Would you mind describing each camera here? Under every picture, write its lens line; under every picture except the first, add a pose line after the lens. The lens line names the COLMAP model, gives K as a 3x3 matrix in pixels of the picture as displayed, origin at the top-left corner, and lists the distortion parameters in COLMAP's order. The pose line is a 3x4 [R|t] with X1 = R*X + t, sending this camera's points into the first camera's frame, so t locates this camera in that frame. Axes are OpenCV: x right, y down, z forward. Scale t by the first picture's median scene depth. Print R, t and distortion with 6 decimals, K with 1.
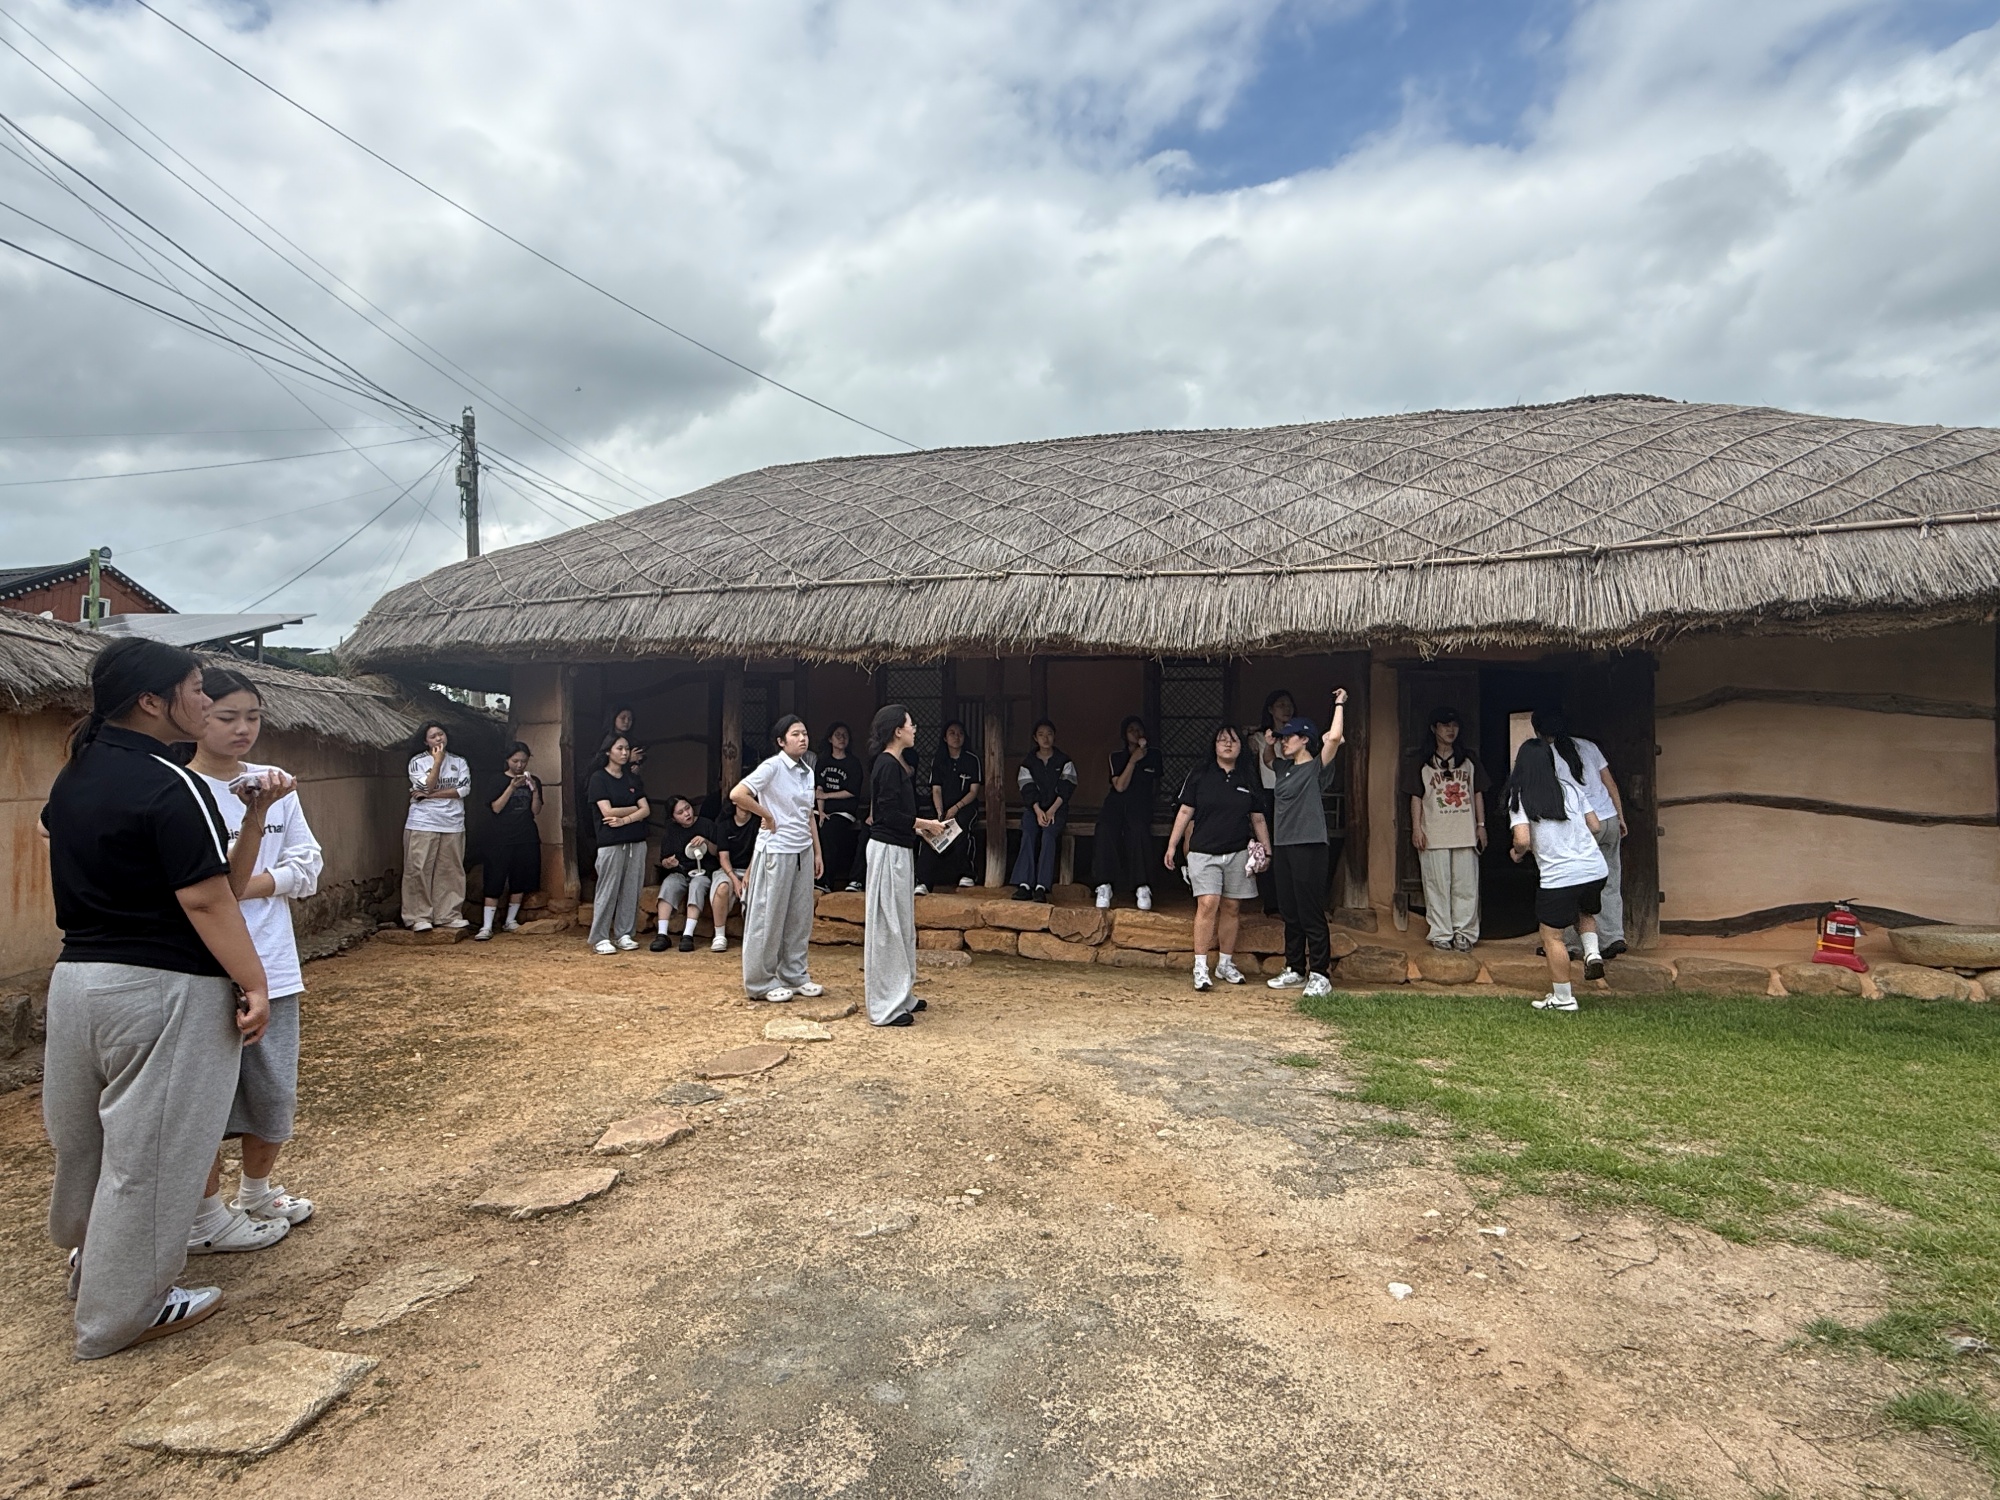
lens RADIAL K [[1040.1, 0, 995.9], [0, 1040.1, 747.0], [0, 0, 1]] dist [0.001118, -0.000476]
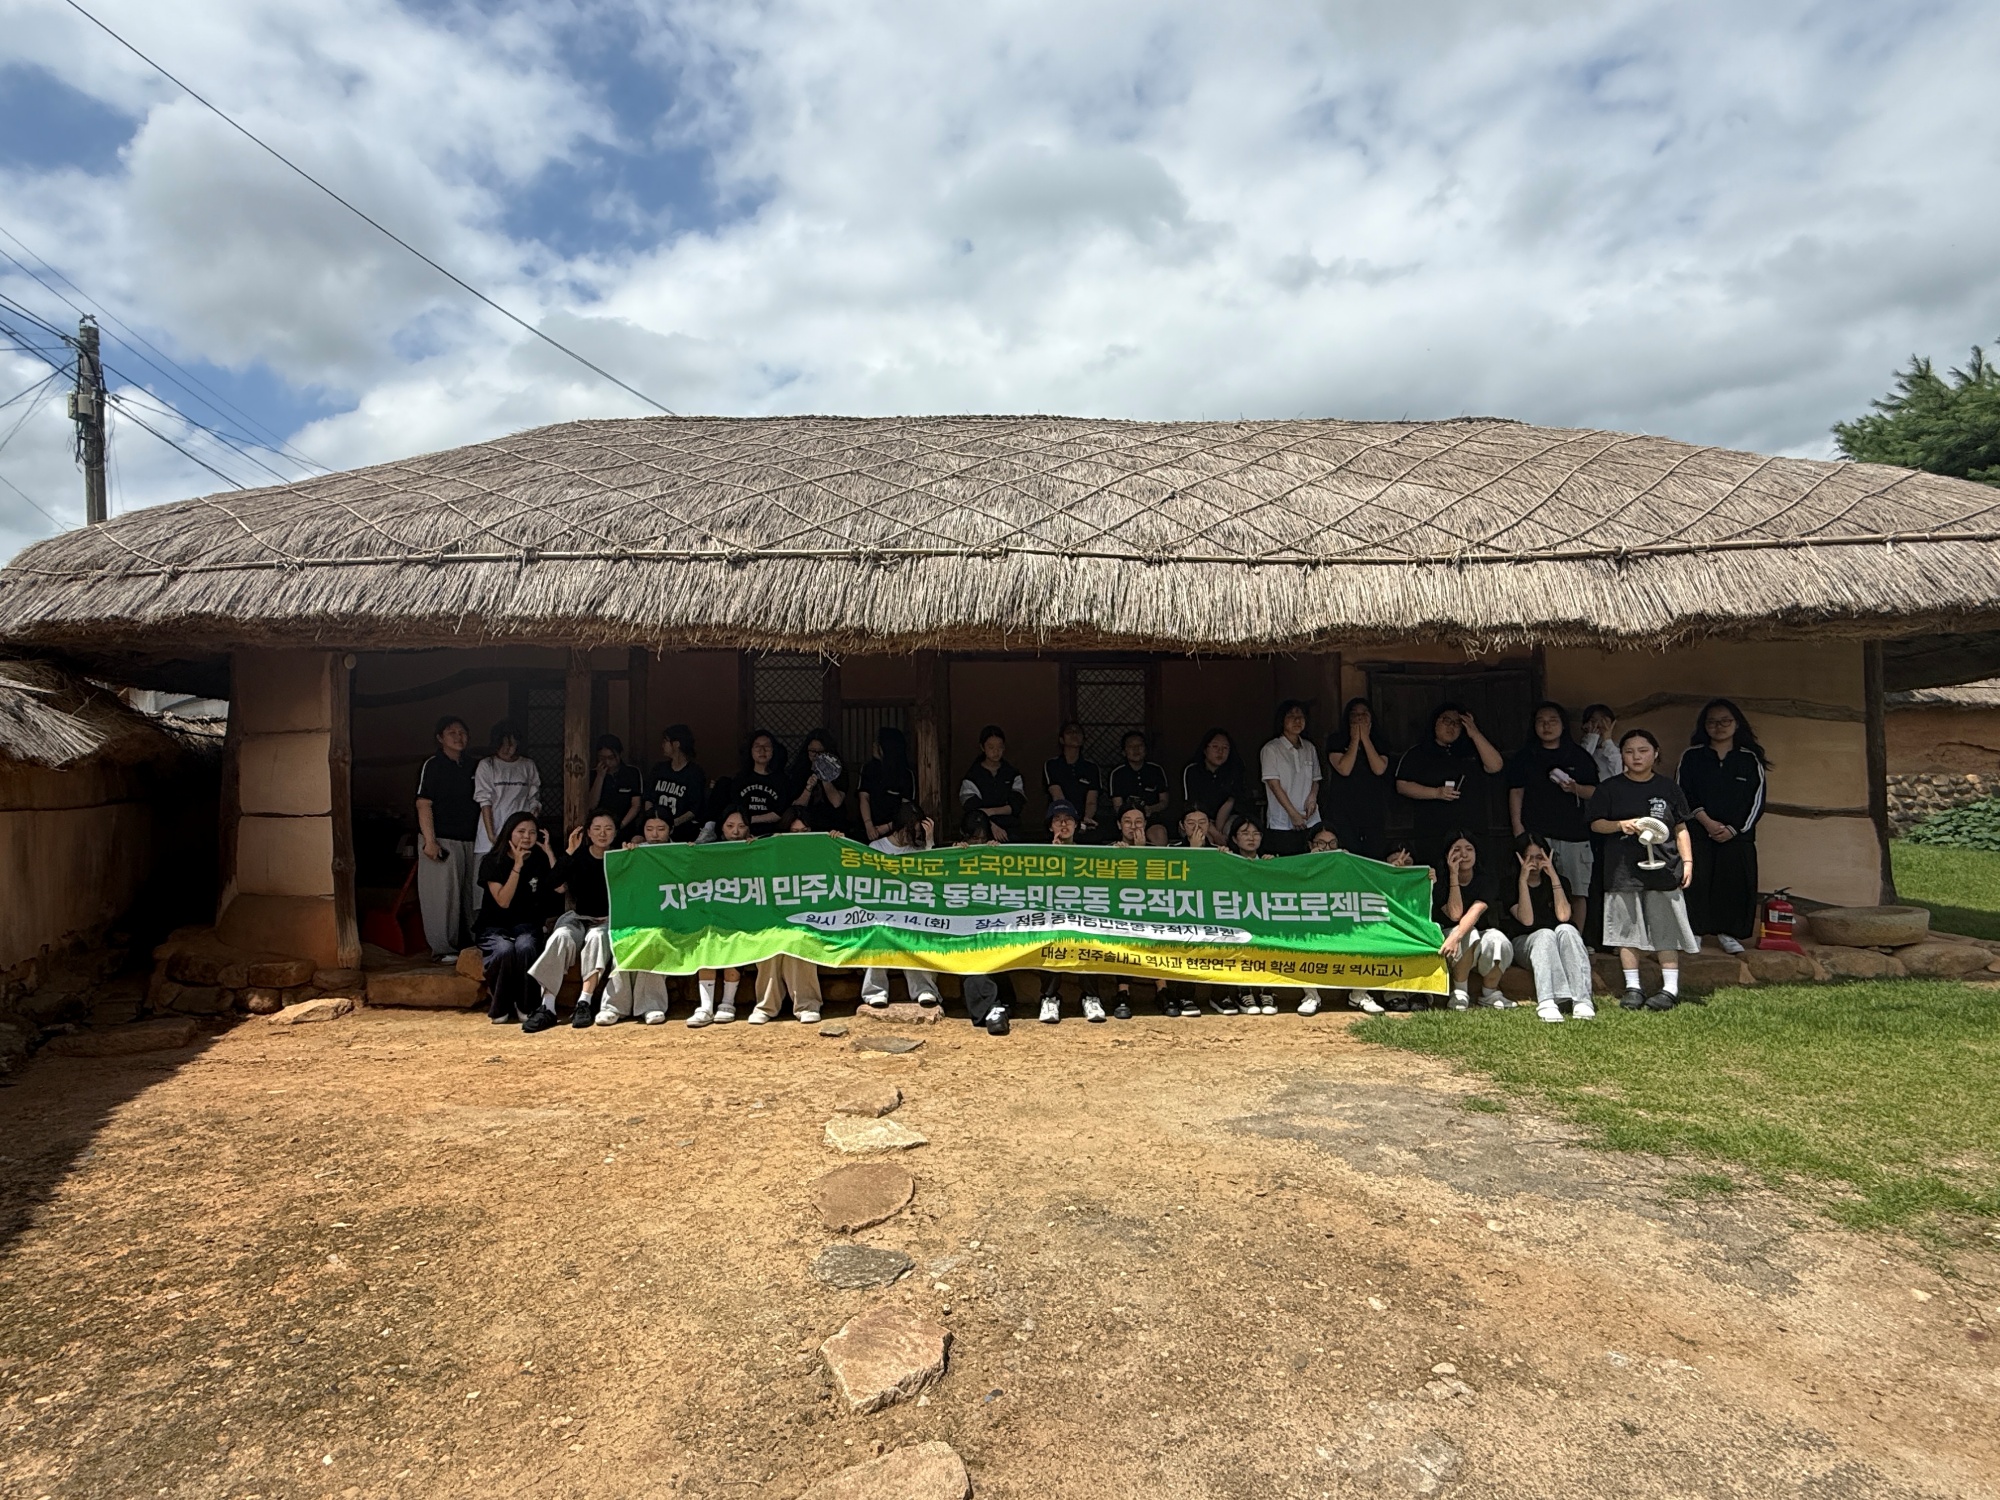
lens RADIAL K [[1040.1, 0, 995.9], [0, 1040.1, 747.0], [0, 0, 1]] dist [0.001118, -0.000476]
pose [[0.951268, -0.006169, 0.308304, -0.265846], [0.011267, 0.999828, -0.014761, 0.005812], [-0.308160, 0.017515, 0.951173, 0.208028]]
